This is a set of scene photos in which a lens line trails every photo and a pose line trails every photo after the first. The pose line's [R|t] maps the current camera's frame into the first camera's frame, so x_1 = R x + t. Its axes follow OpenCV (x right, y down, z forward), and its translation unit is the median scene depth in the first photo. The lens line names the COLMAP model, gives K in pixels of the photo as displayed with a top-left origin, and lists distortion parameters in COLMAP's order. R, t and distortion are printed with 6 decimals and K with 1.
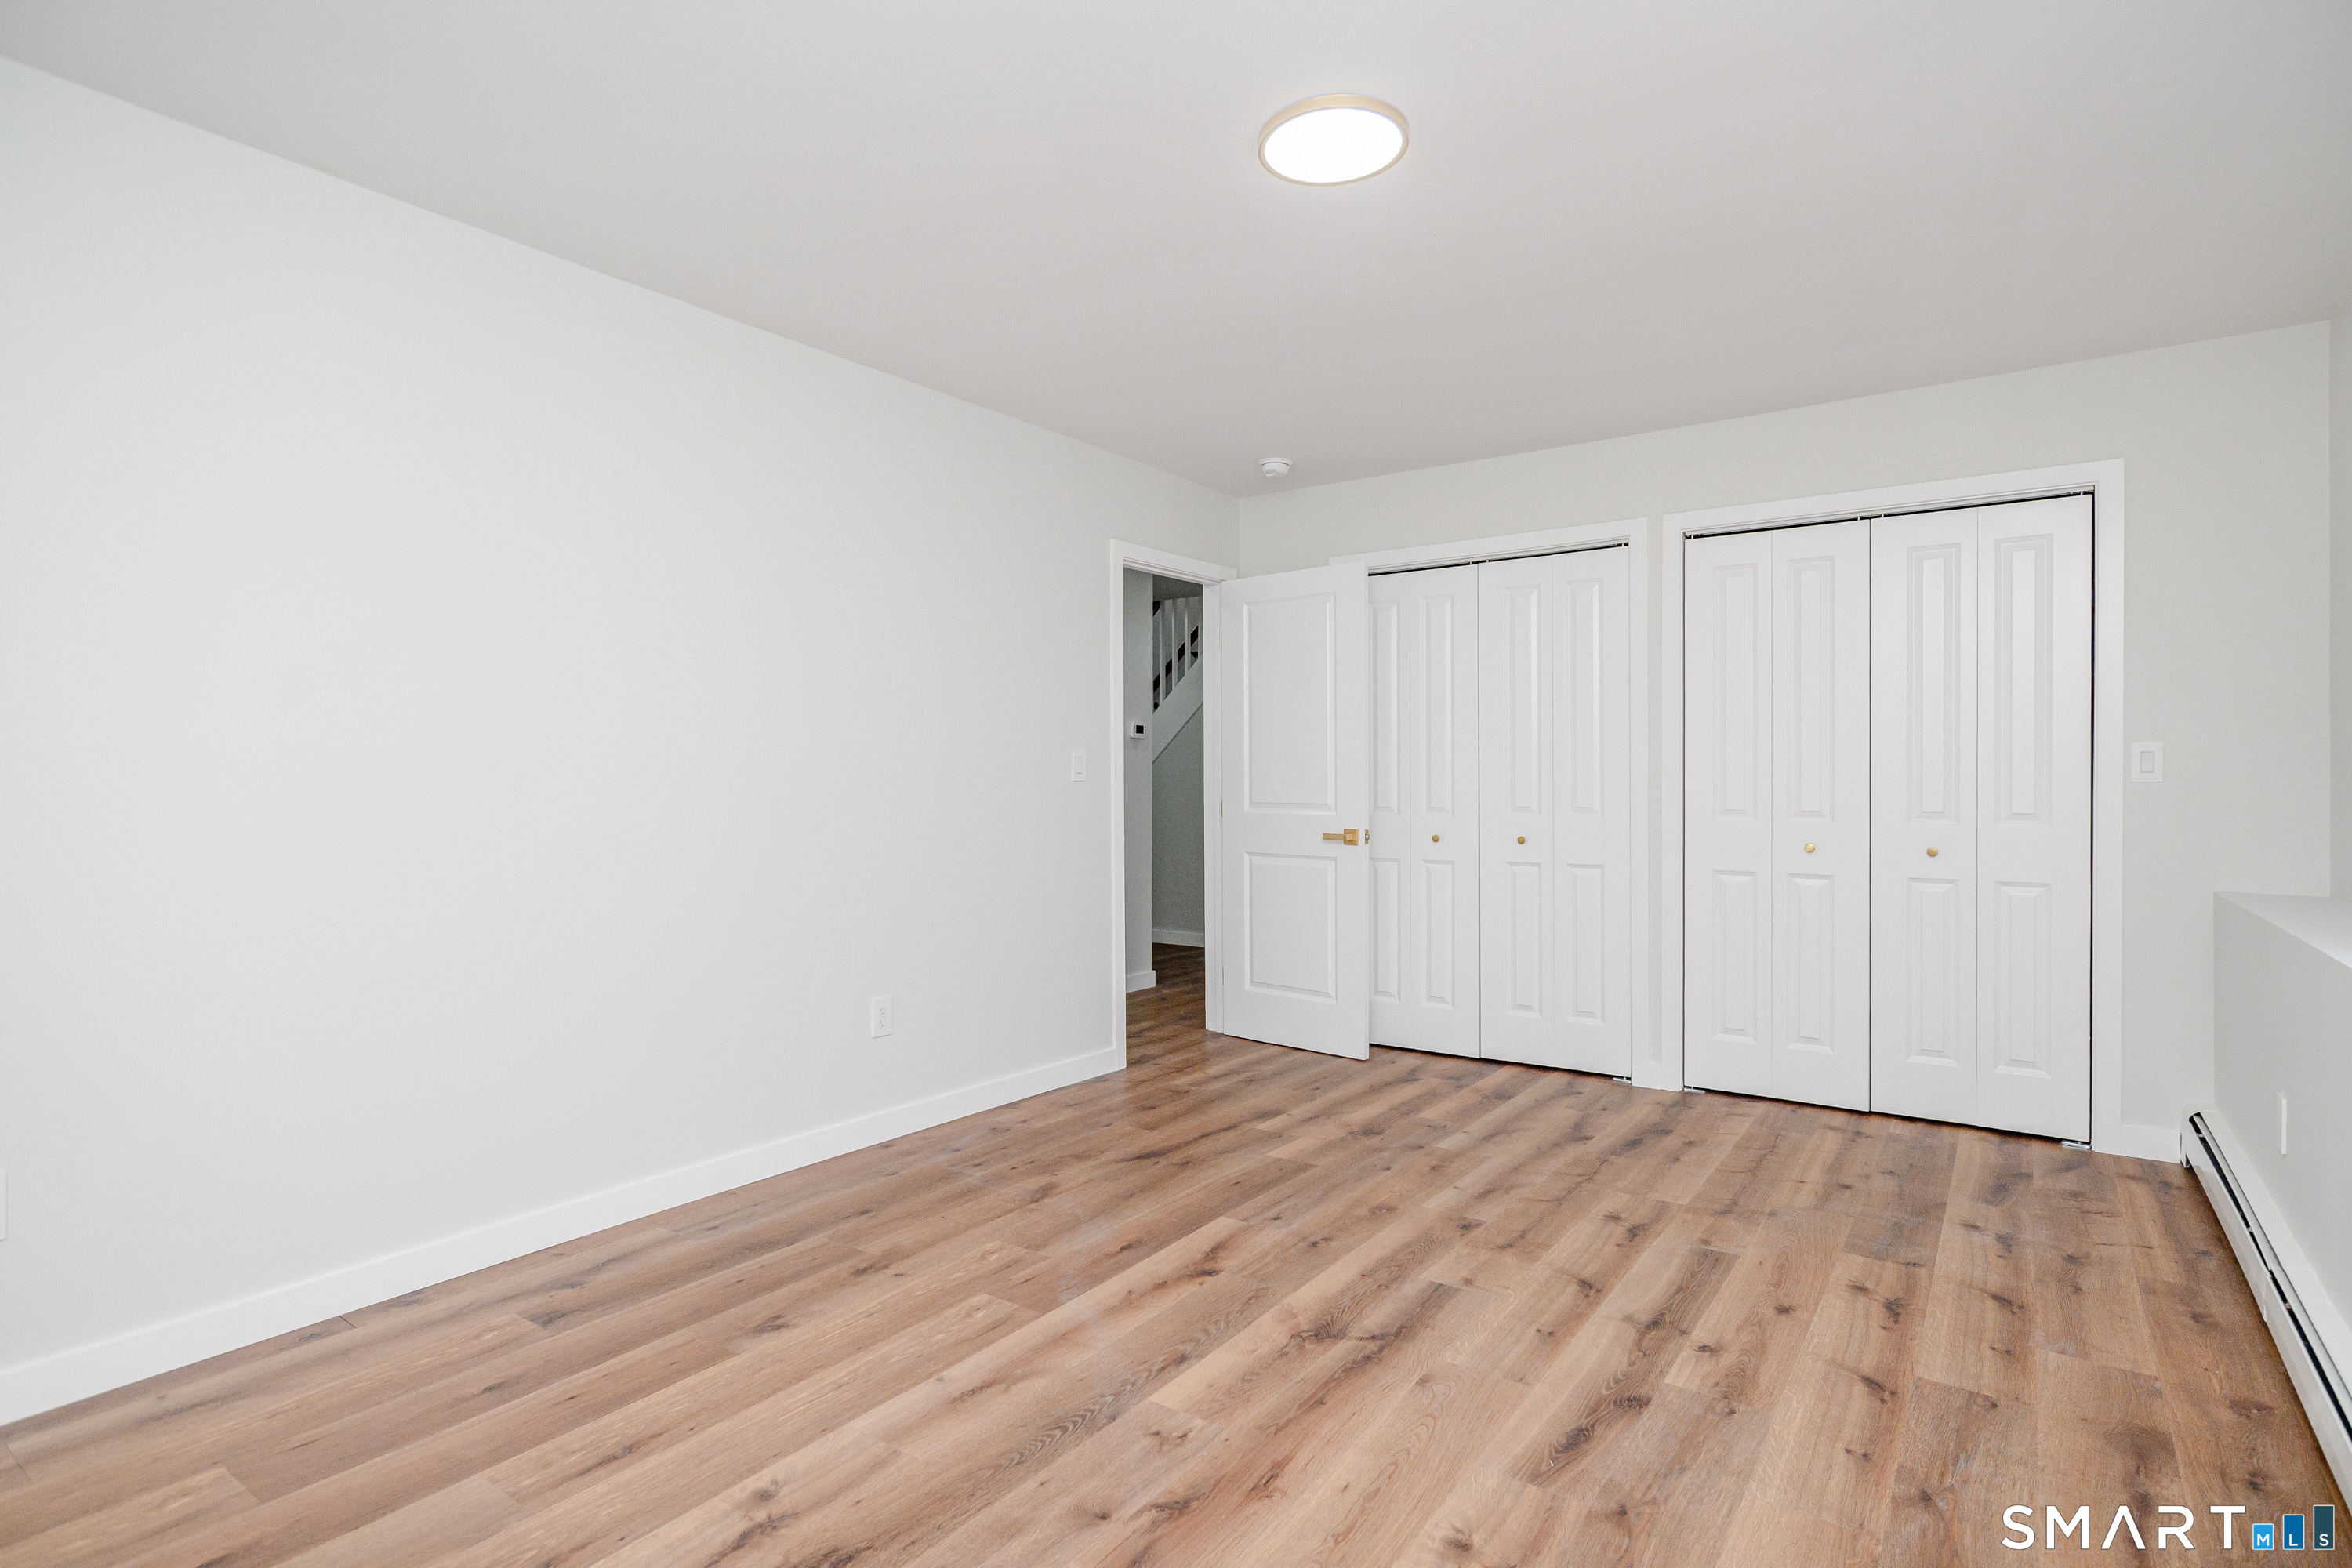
lens RADIAL K [[1203.3, 0, 1179.9], [0, 1203.3, 793.9], [0, 0, 1]] dist [-0.001584, 0.000801]
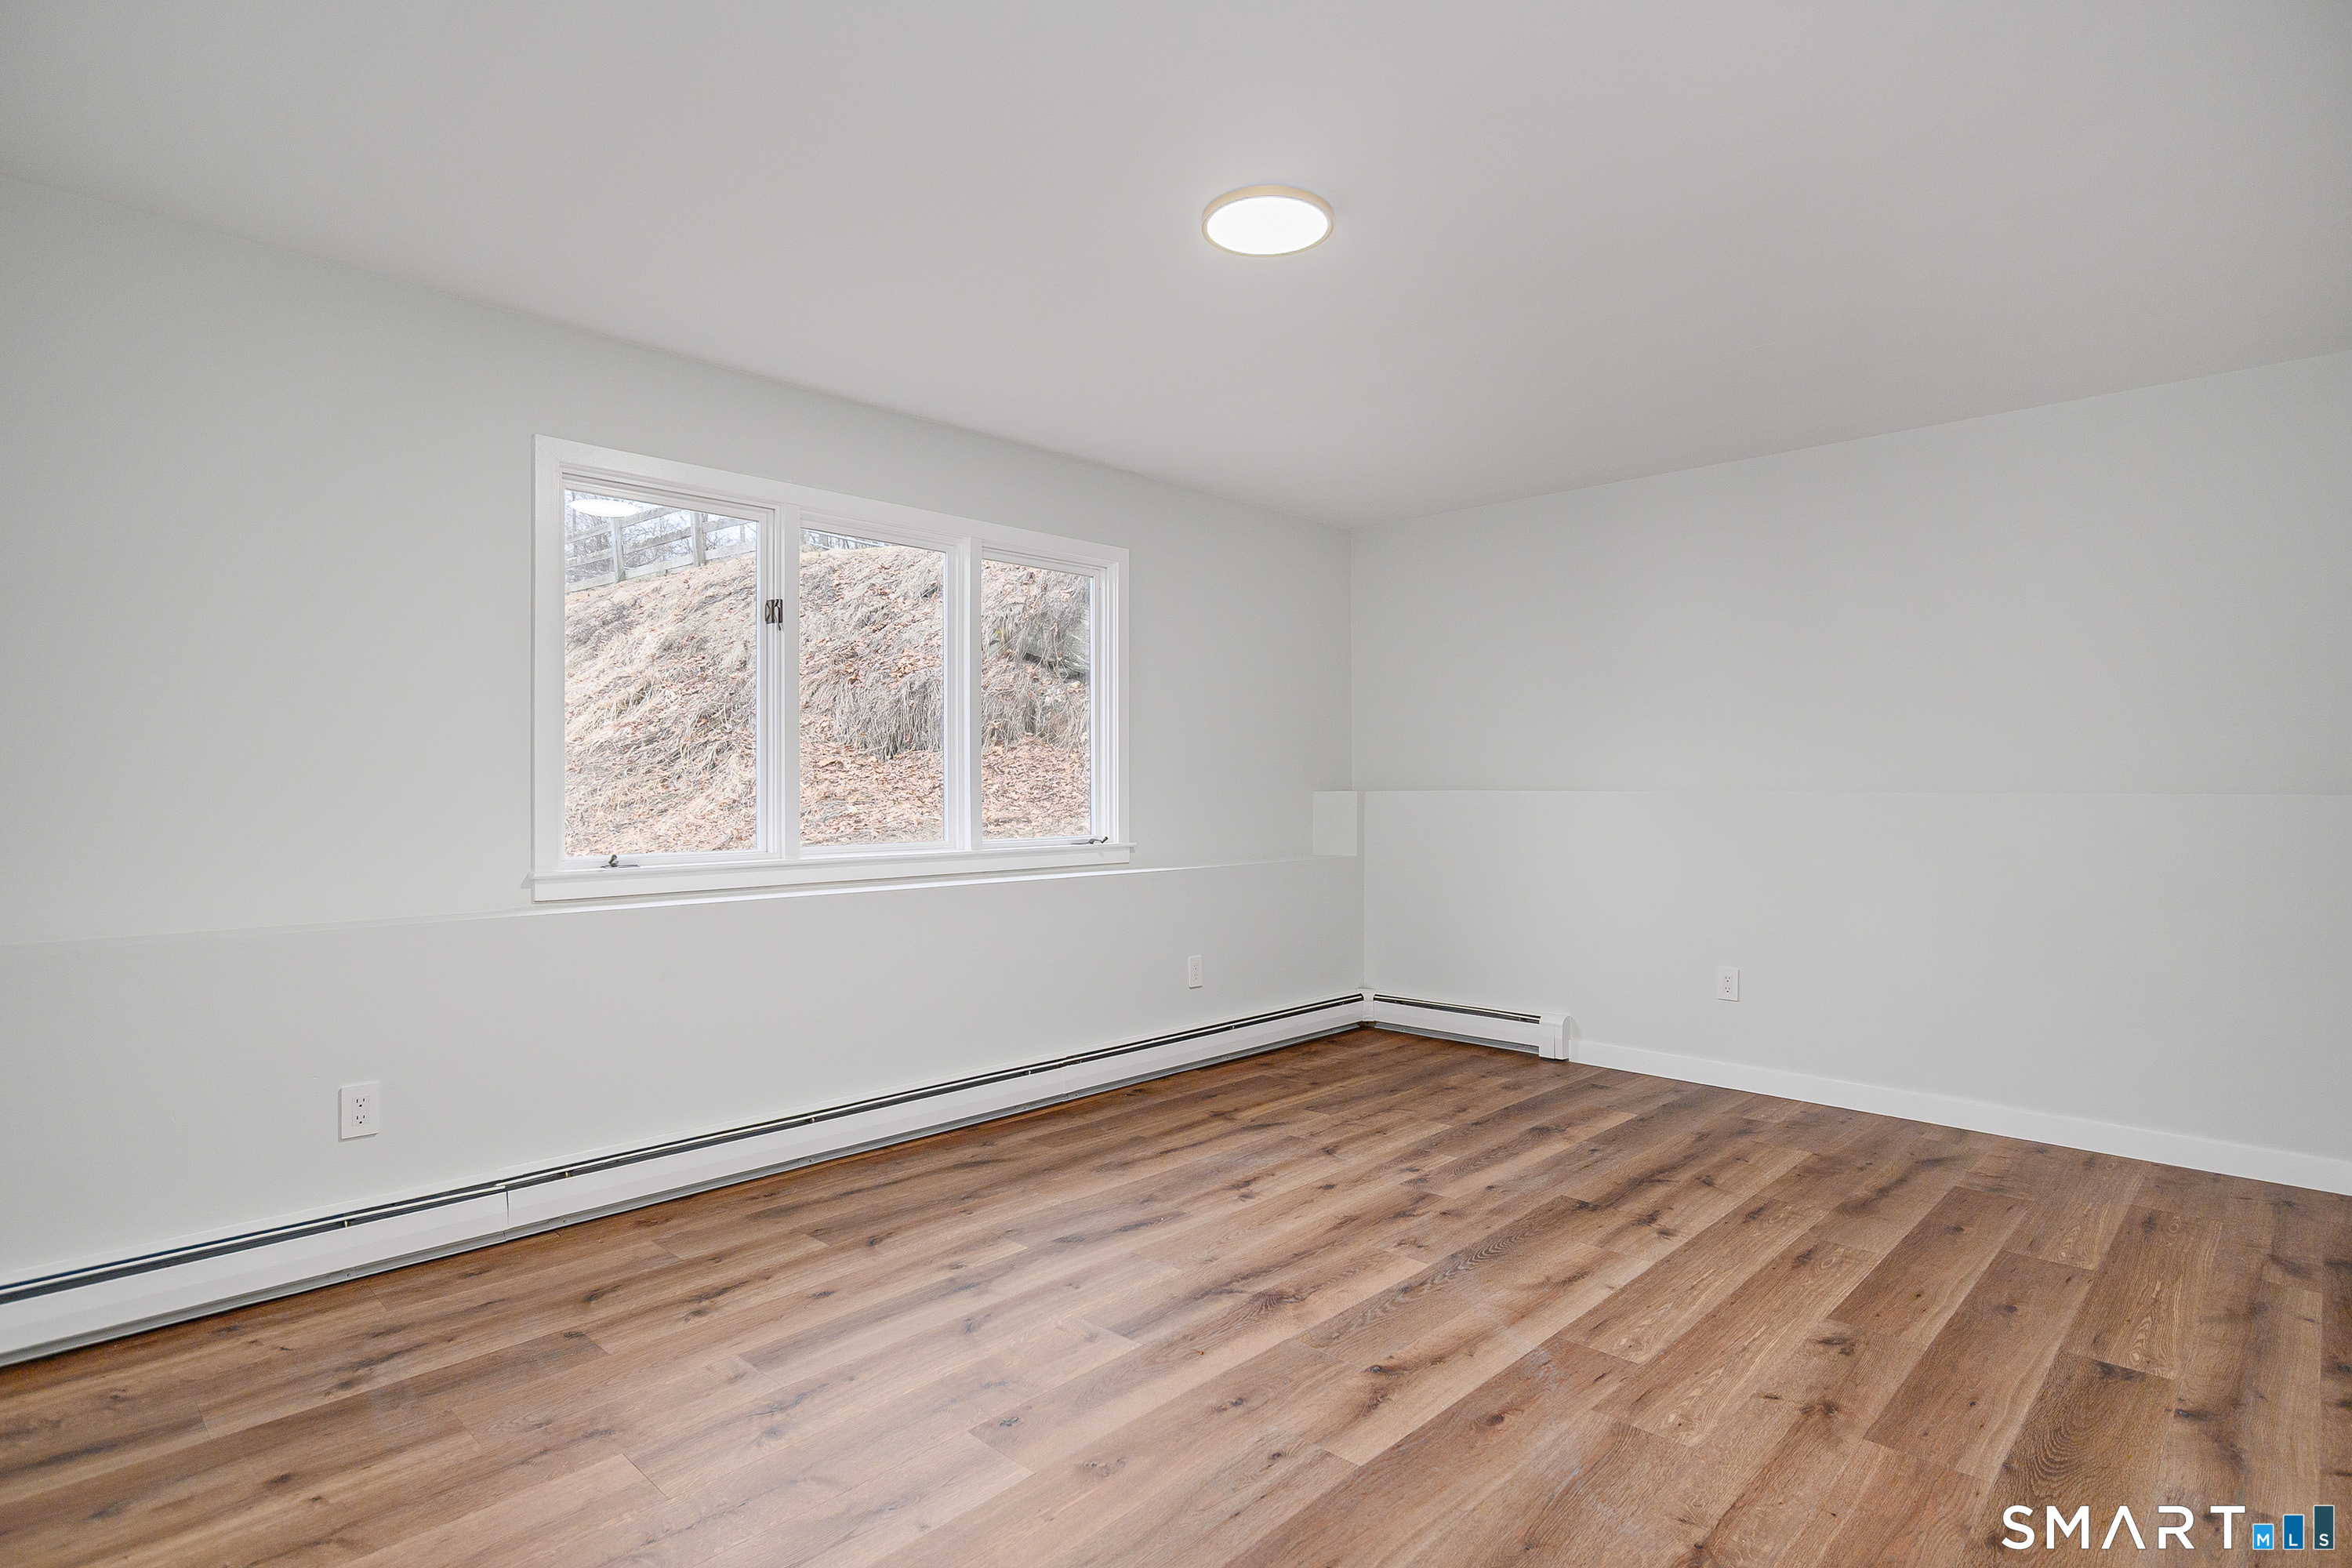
lens RADIAL K [[1203.3, 0, 1179.9], [0, 1203.3, 793.9], [0, 0, 1]] dist [-0.001584, 0.000801]
pose [[-0.989581, 0.002536, 0.143952, 0.044671], [0.004822, 0.999868, 0.015534, -0.019453], [-0.143893, 0.016066, -0.989463, 1.985485]]
